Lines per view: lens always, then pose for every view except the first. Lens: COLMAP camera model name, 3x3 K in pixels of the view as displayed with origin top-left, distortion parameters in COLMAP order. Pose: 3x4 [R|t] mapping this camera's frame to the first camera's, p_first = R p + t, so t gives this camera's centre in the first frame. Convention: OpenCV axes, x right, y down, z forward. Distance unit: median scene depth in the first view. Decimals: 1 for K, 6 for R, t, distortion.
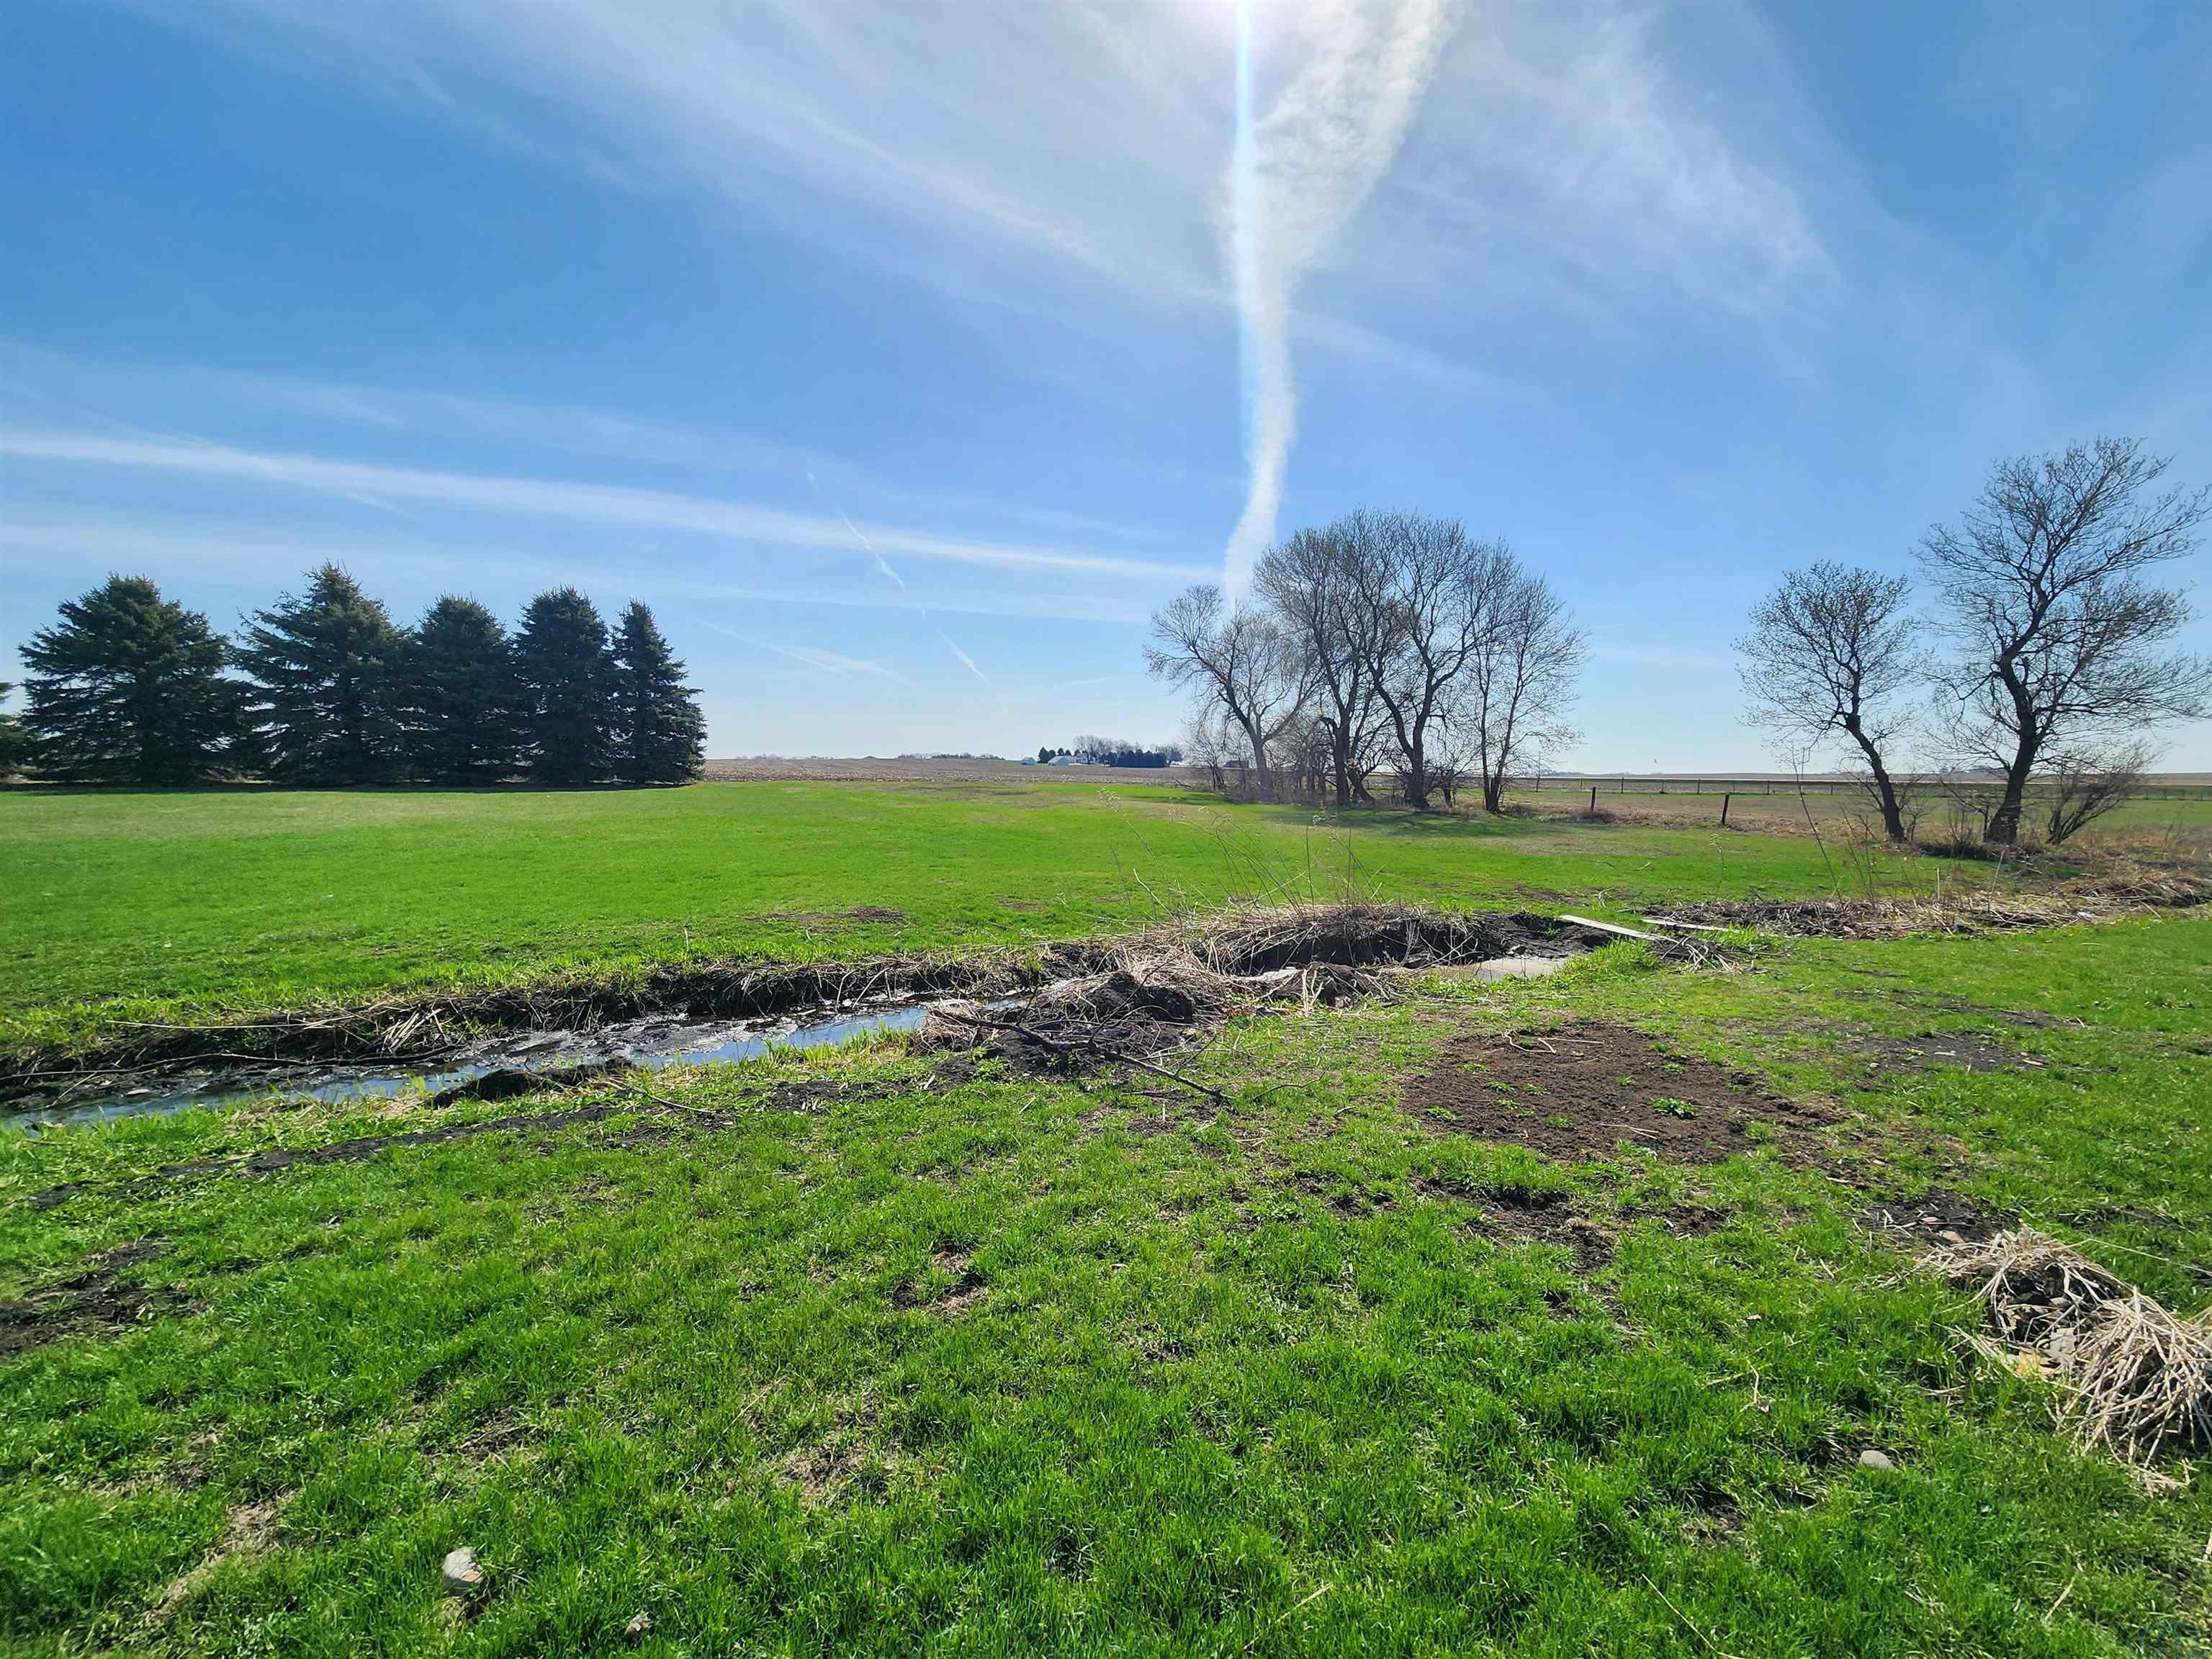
lens RADIAL K [[907.2, 0, 1128.9], [0, 907.2, 827.6], [0, 0, 1]] dist [0.004785, -0.002857]
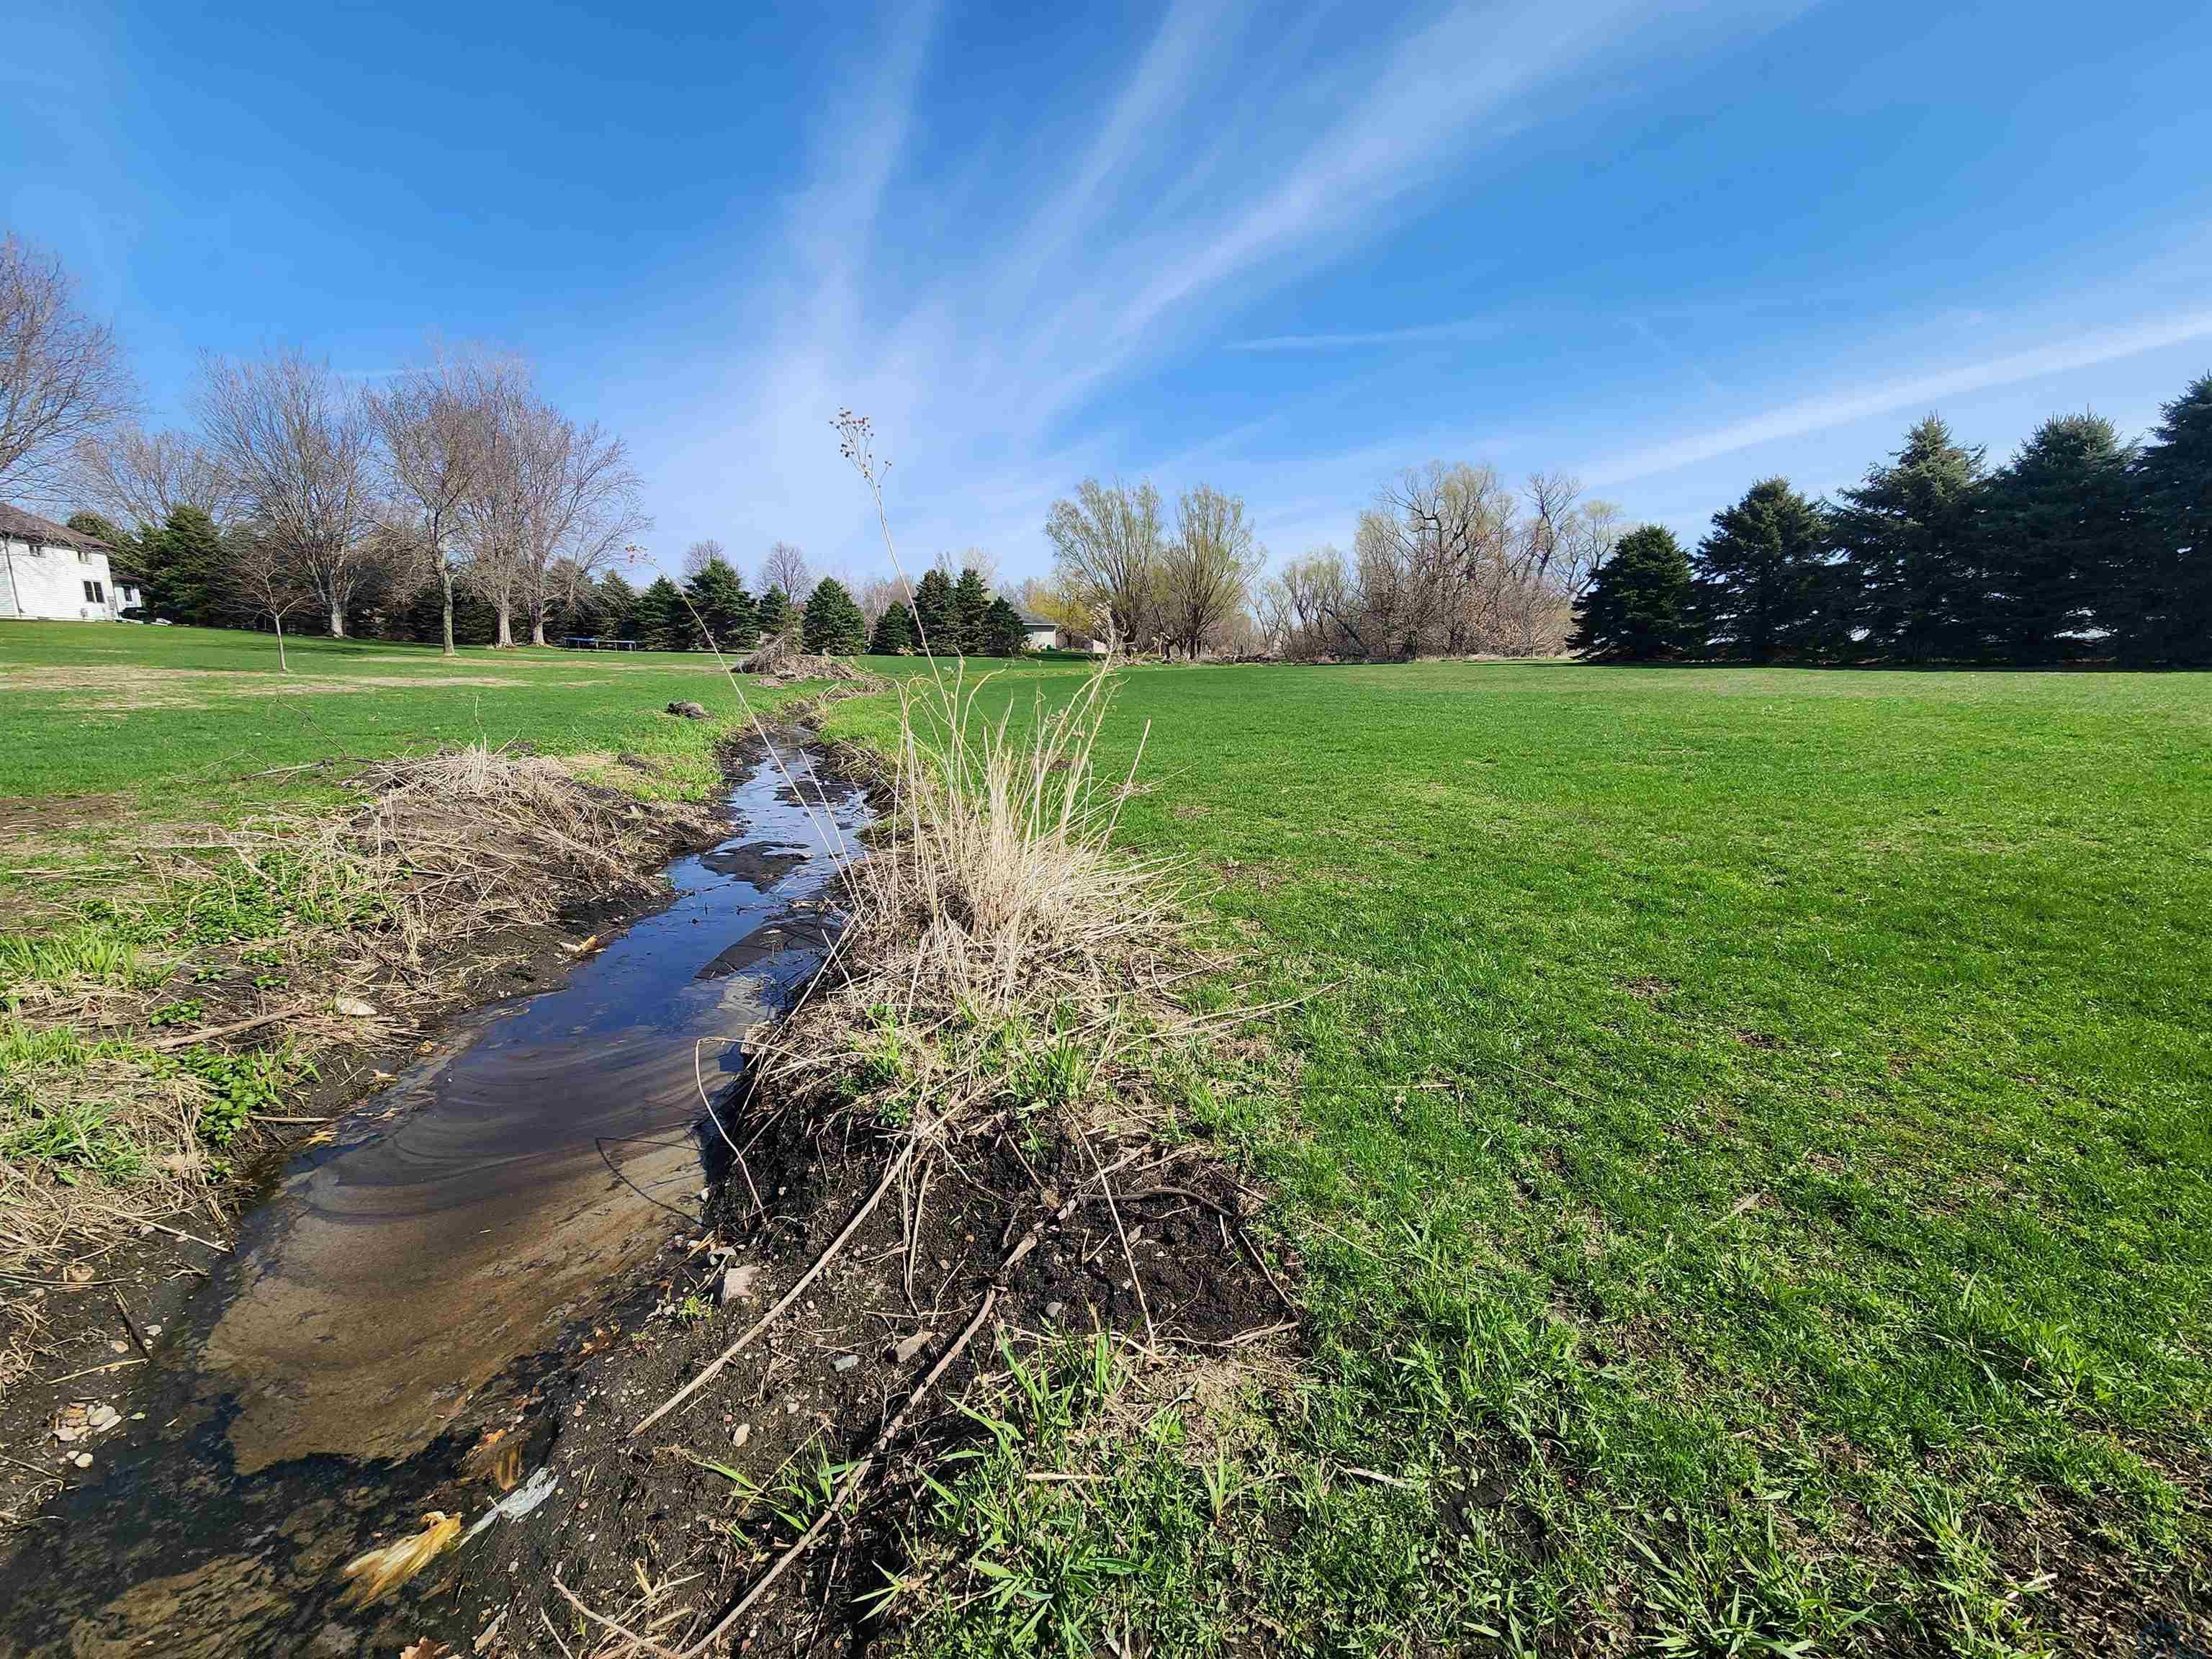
lens RADIAL K [[907.2, 0, 1105.2], [0, 907.2, 834.0], [0, 0, 1]] dist [0.004785, -0.002857]
pose [[-0.144182, 0.180493, -0.972951, 0.505400], [-0.061770, 0.979666, 0.190892, -0.012882], [0.987621, 0.087622, -0.130101, 0.875493]]
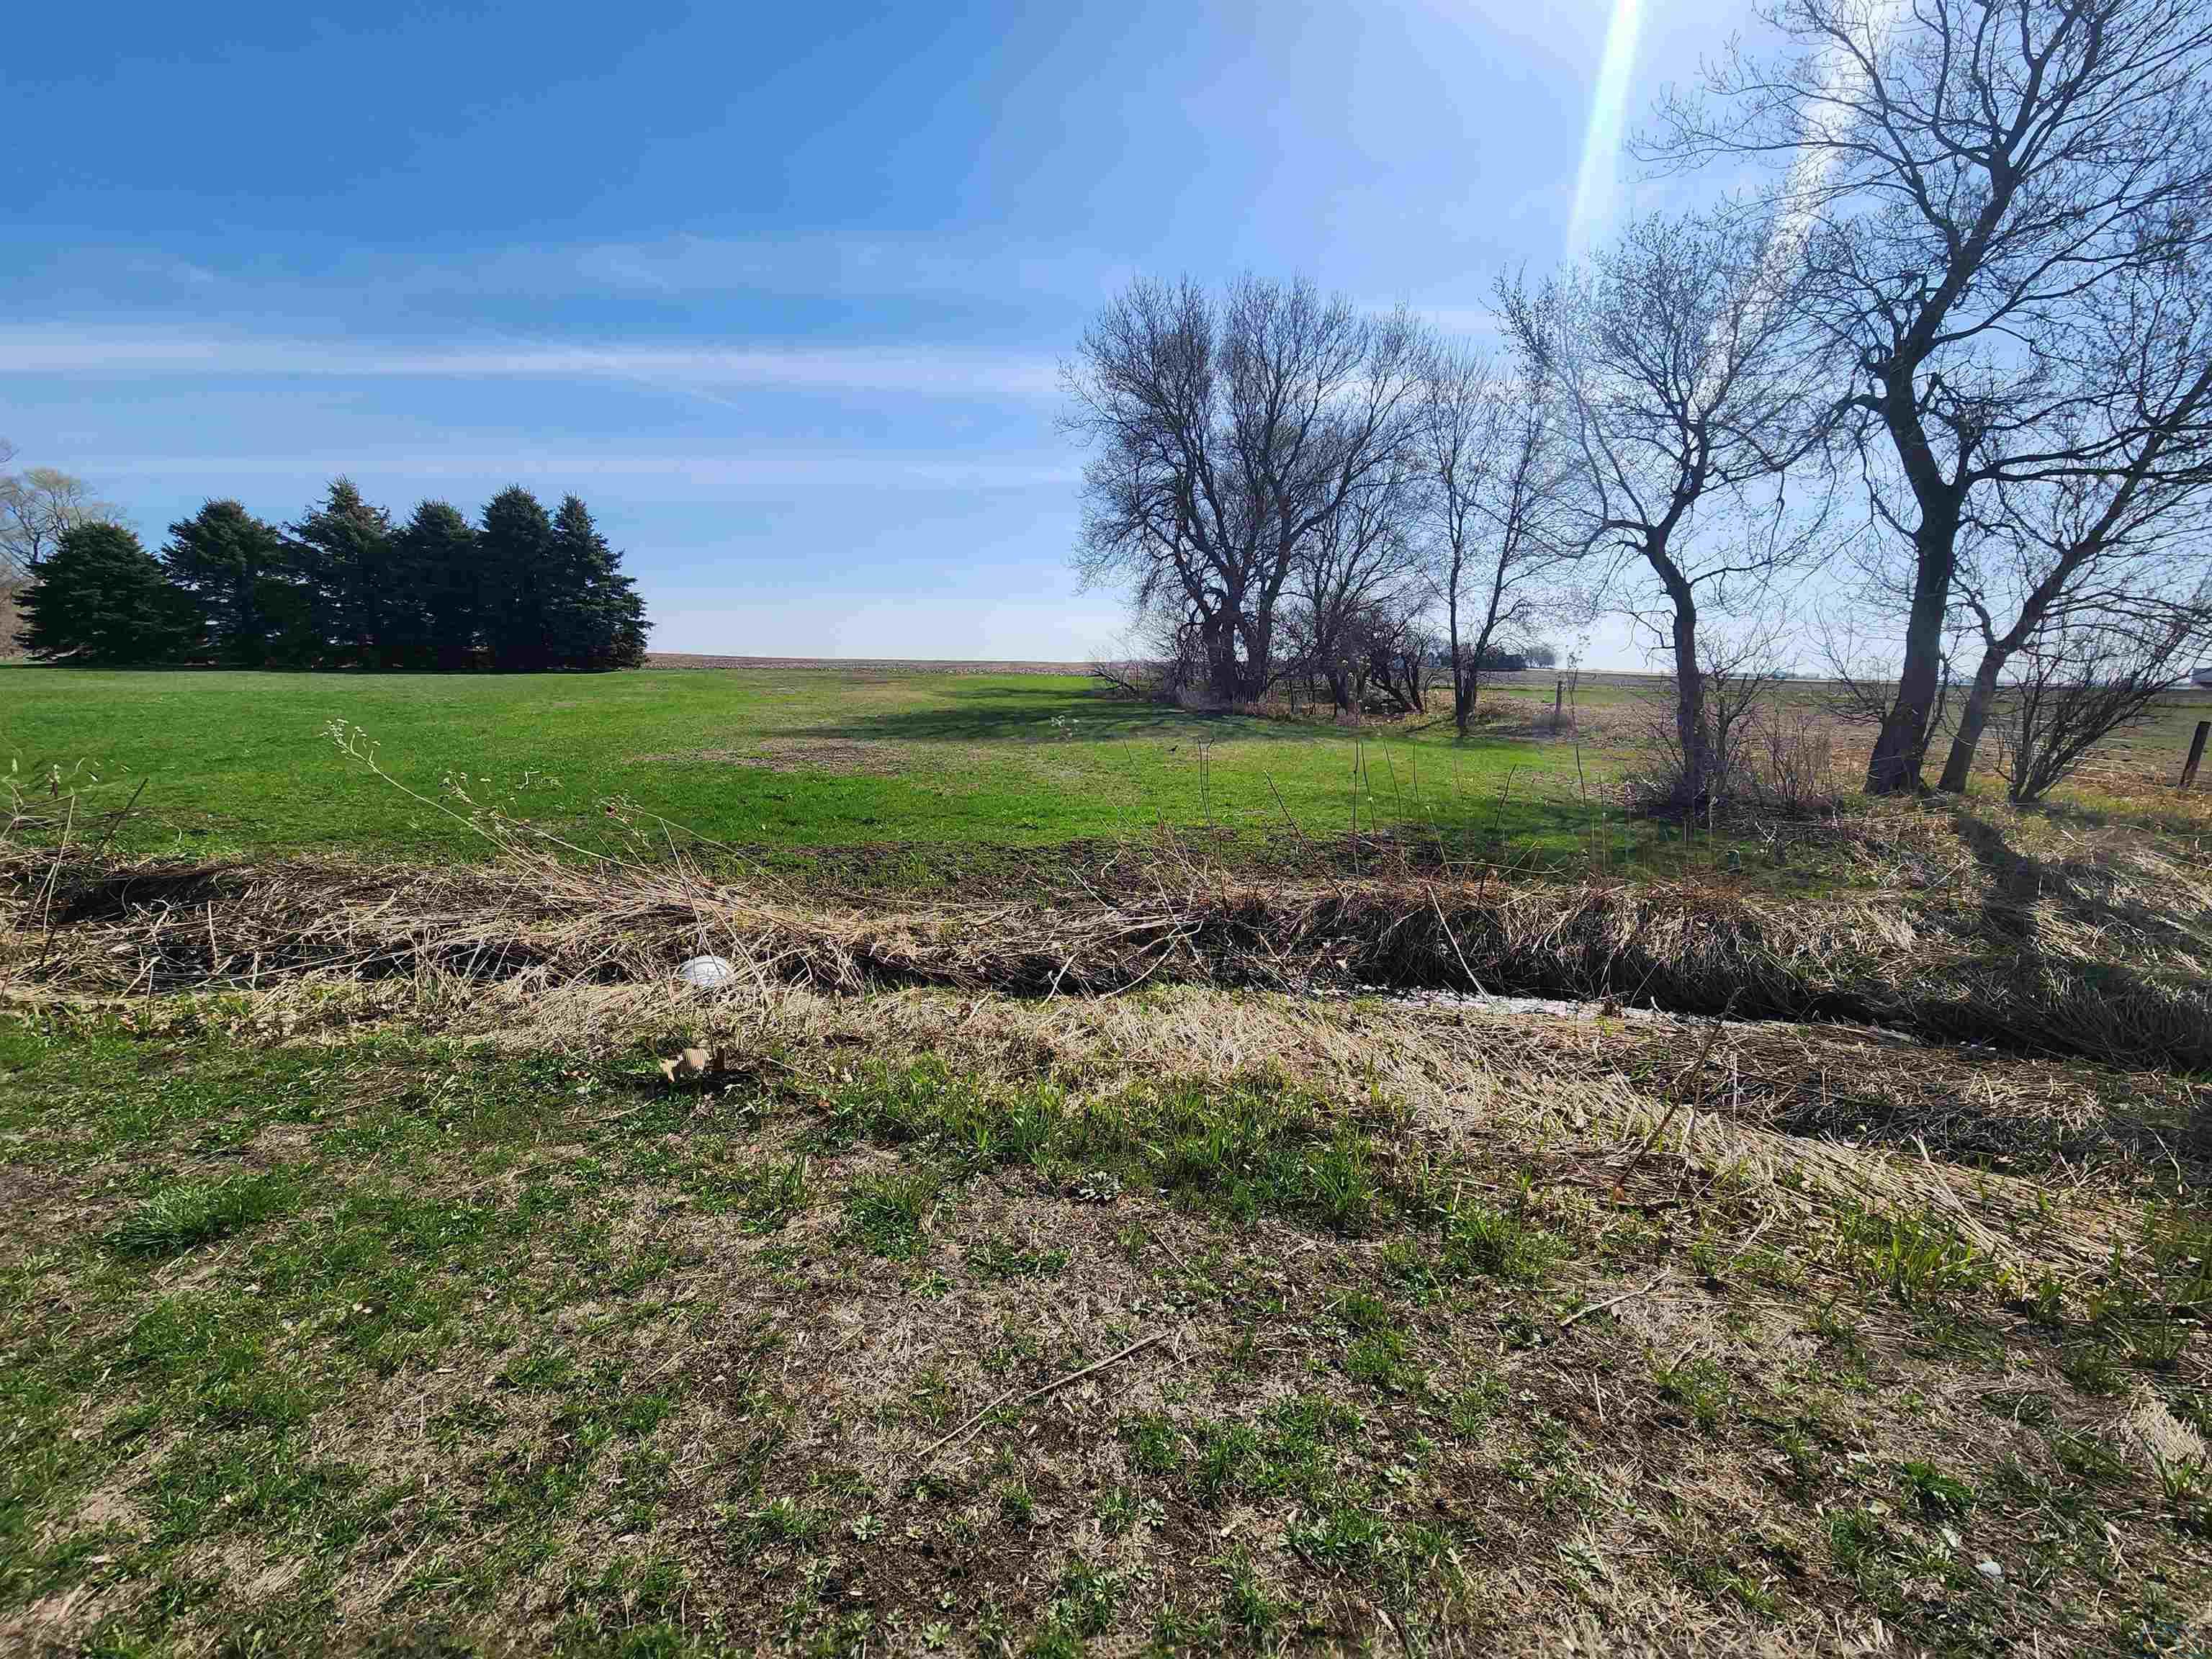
lens RADIAL K [[907.2, 0, 1108.1], [0, 907.2, 812.9], [0, 0, 1]] dist [0.004785, -0.002857]
pose [[0.914175, 0.066426, -0.399841, 1.318974], [-0.031534, 0.995145, 0.093227, -0.002207], [0.404092, -0.072618, 0.911831, 0.767028]]
